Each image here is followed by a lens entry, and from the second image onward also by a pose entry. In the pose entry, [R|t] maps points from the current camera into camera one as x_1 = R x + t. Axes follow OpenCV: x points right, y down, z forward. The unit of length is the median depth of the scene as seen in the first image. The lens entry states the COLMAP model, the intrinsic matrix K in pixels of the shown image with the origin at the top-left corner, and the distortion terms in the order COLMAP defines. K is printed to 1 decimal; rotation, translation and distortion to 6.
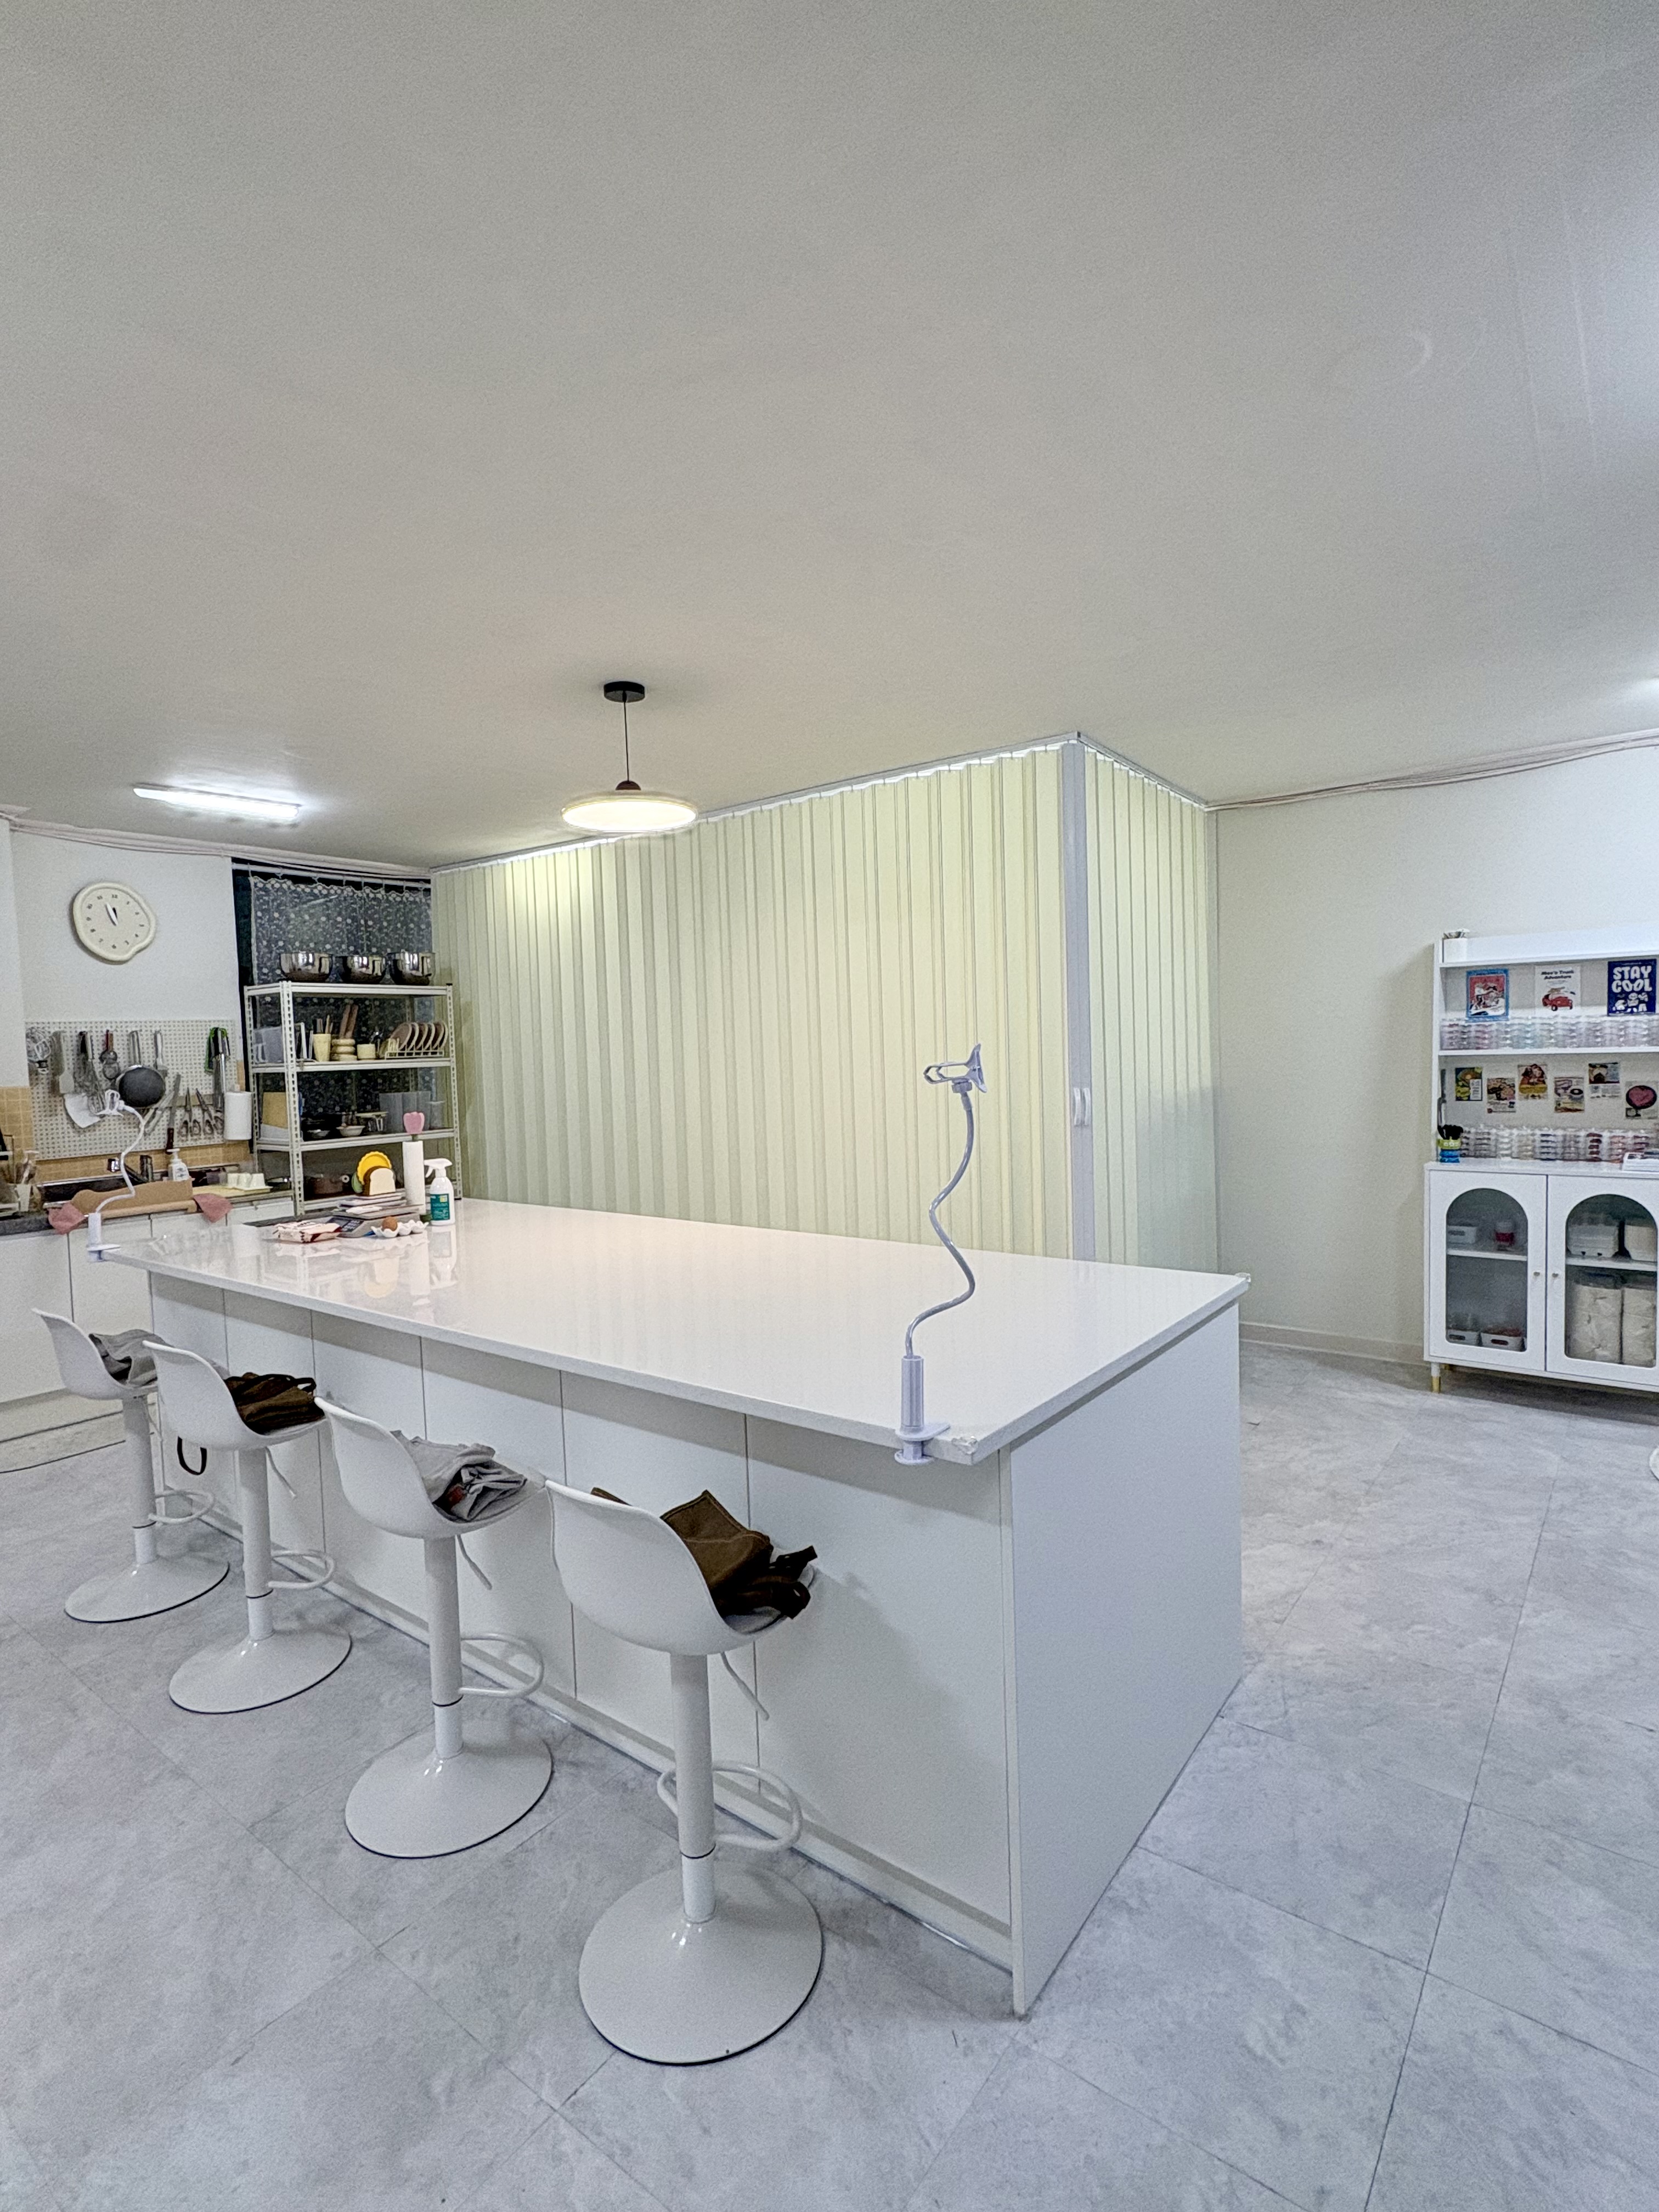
lens RADIAL K [[1090.4, 0, 824.5], [0, 1090.4, 1099.4], [0, 0, 1]] dist [-0.000558, 0.001105]
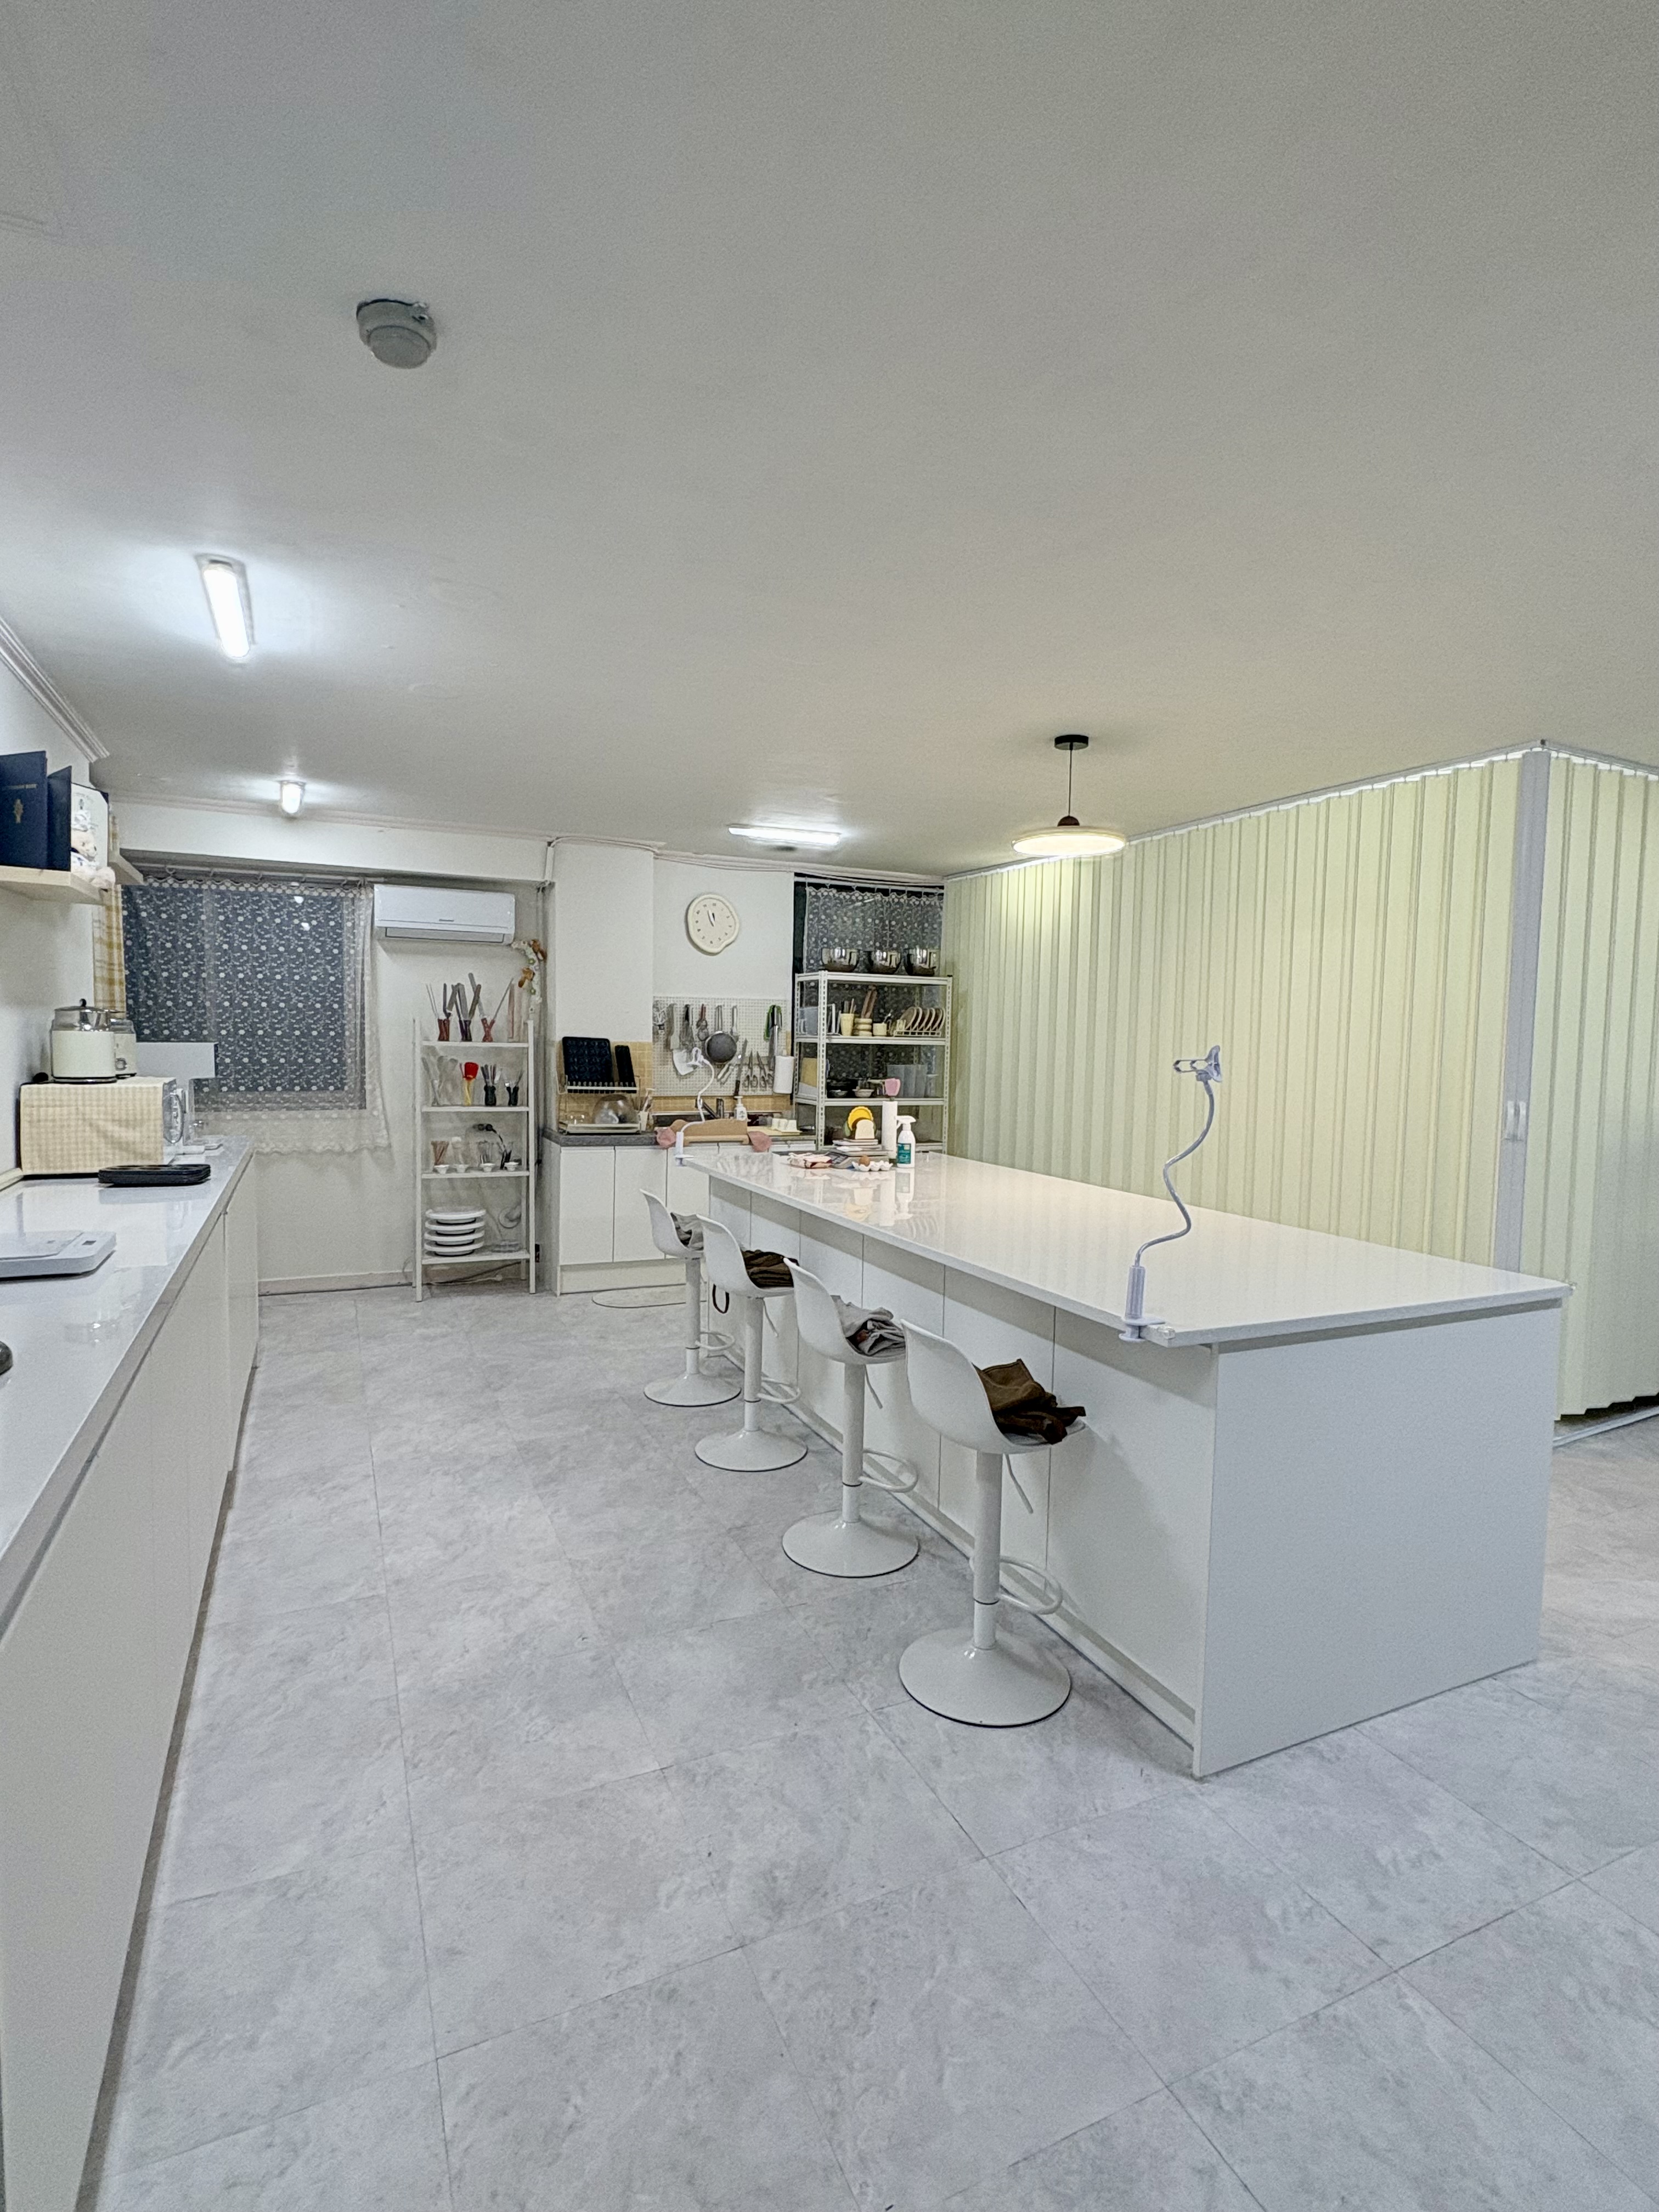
lens RADIAL K [[1090.4, 0, 824.5], [0, 1090.4, 1099.4], [0, 0, 1]] dist [-0.000558, 0.001105]
pose [[0.884739, 0.078121, -0.459493, 0.163278], [-0.072822, 0.996915, 0.029274, 0.005270], [0.460362, 0.007561, 0.887699, -0.198427]]
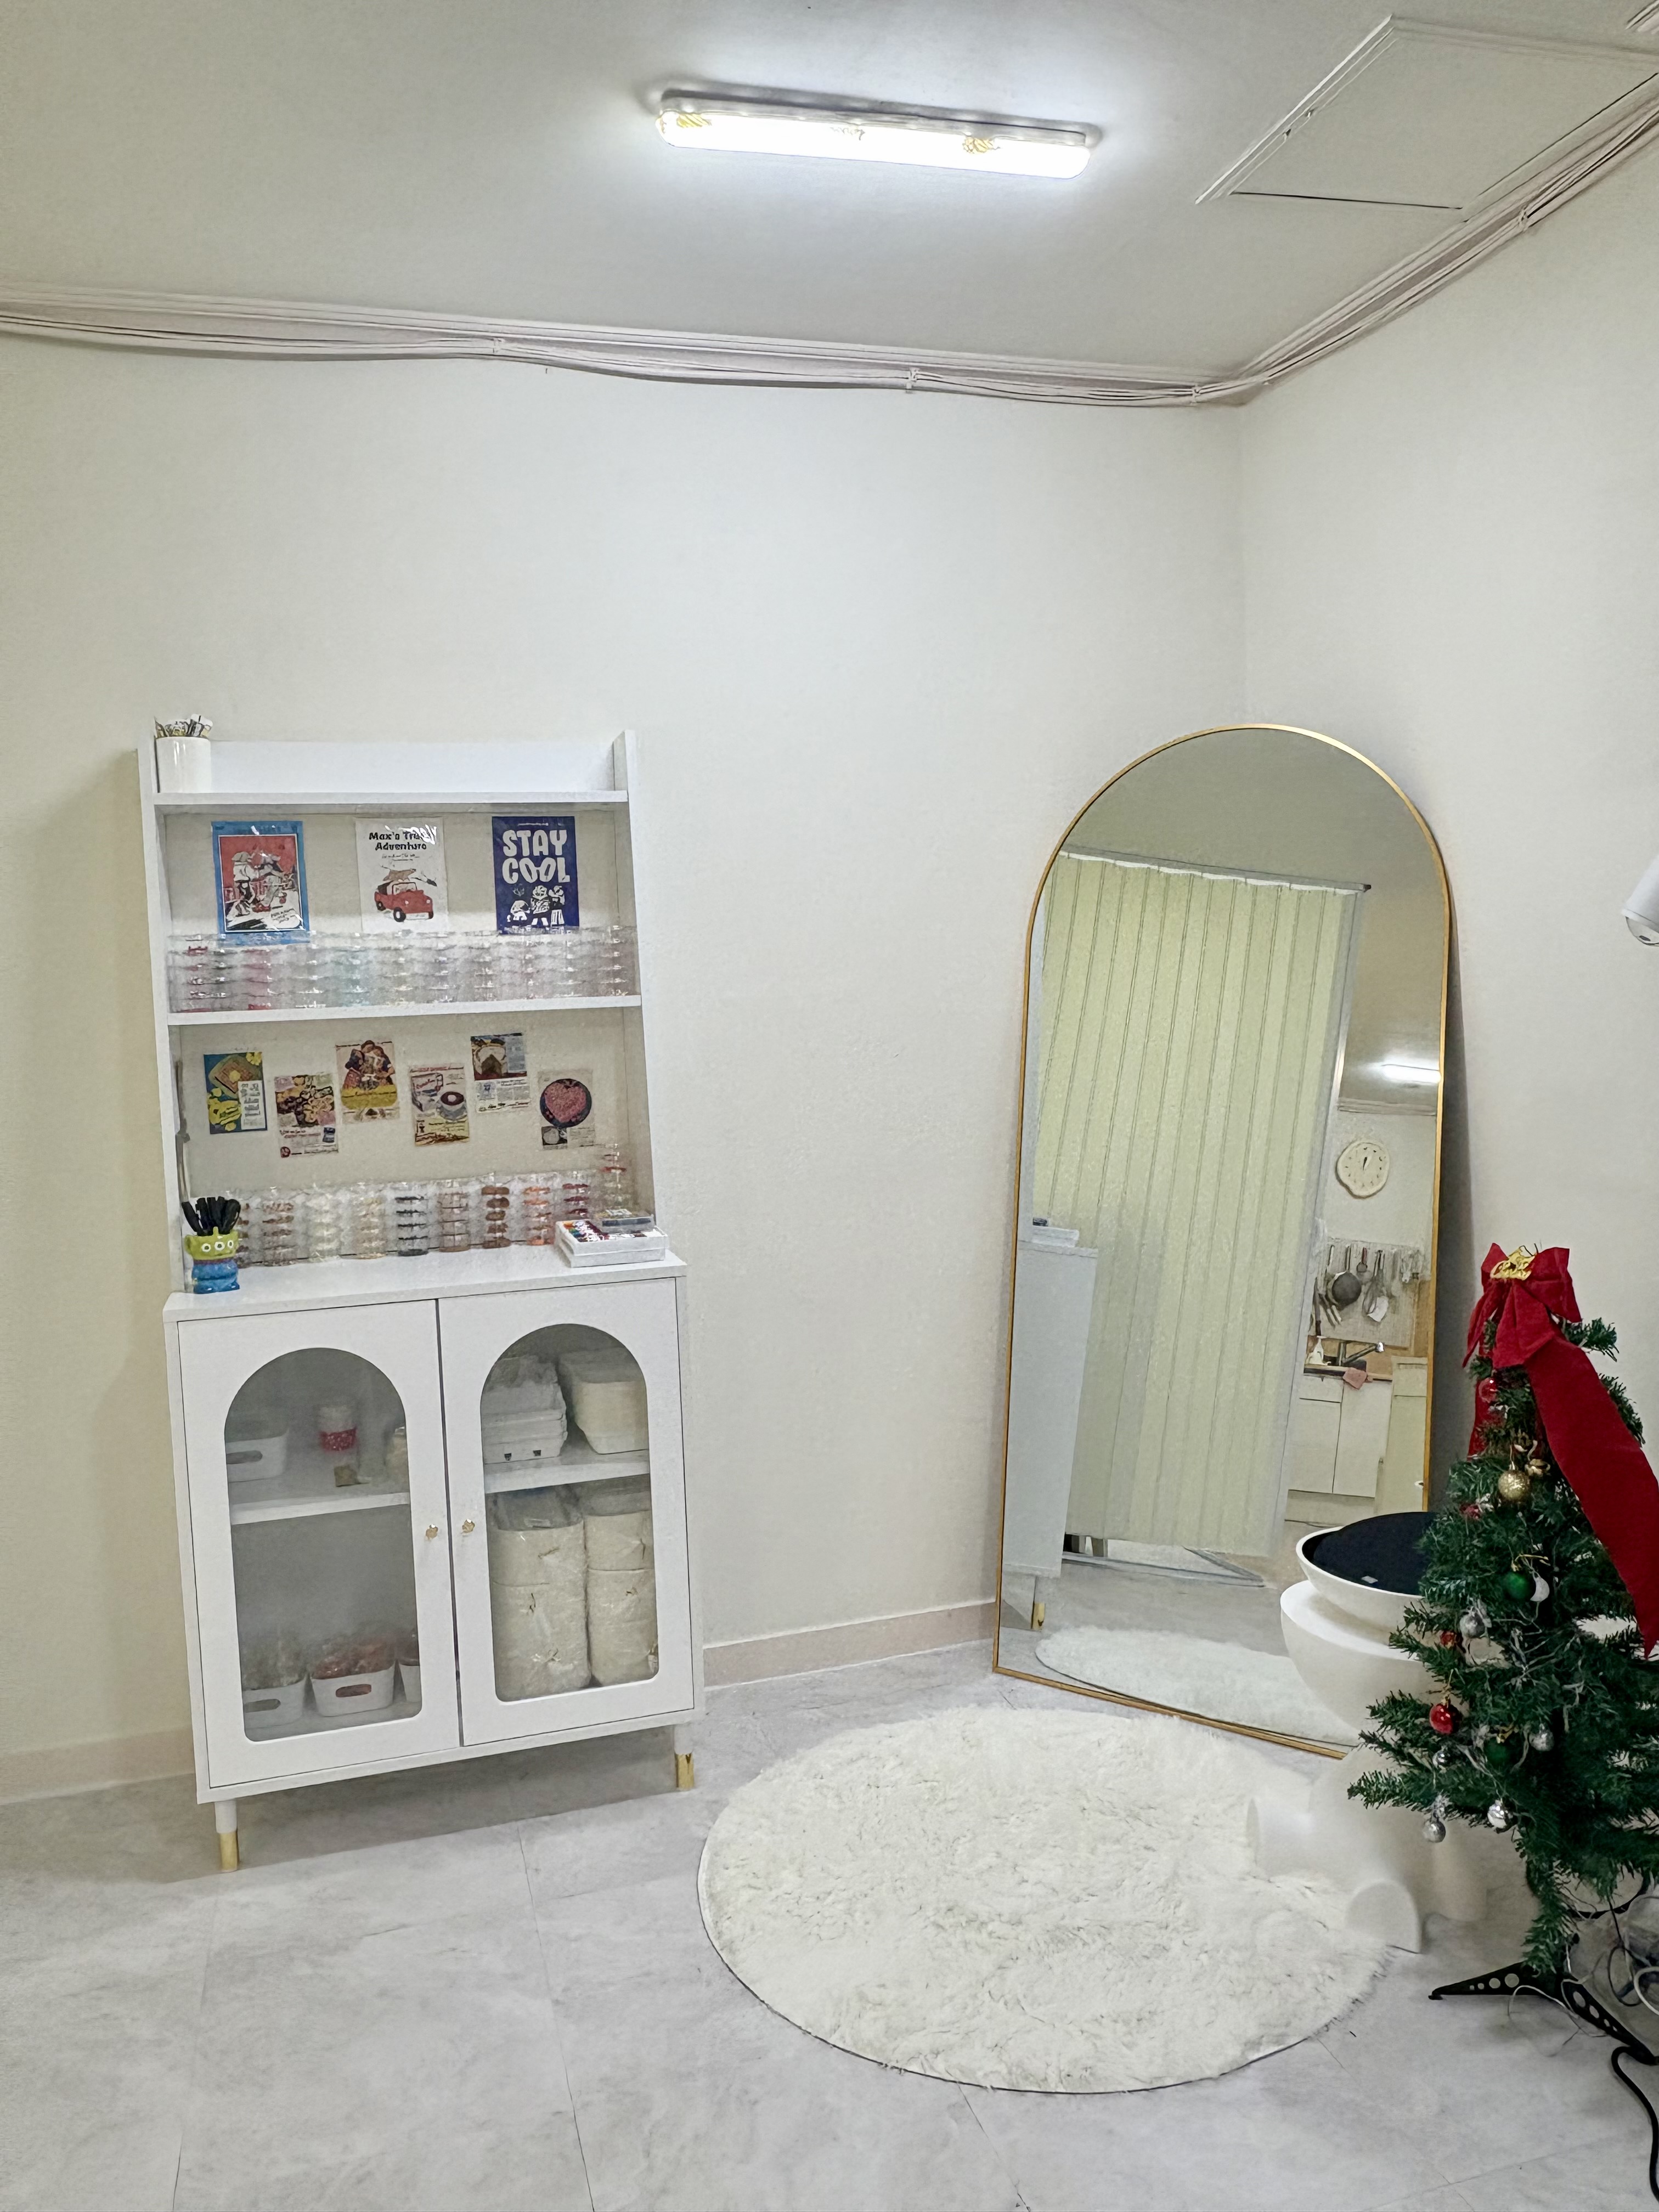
lens RADIAL K [[1632.5, 0, 827.3], [0, 1632.5, 1120.3], [0, 0, 1]] dist [0.000511, 0.000713]
pose [[0.586529, -0.068652, 0.807014, 0.219159], [0.057176, 0.997425, 0.043295, -0.017919], [-0.807908, 0.020748, 0.588944, 0.453060]]
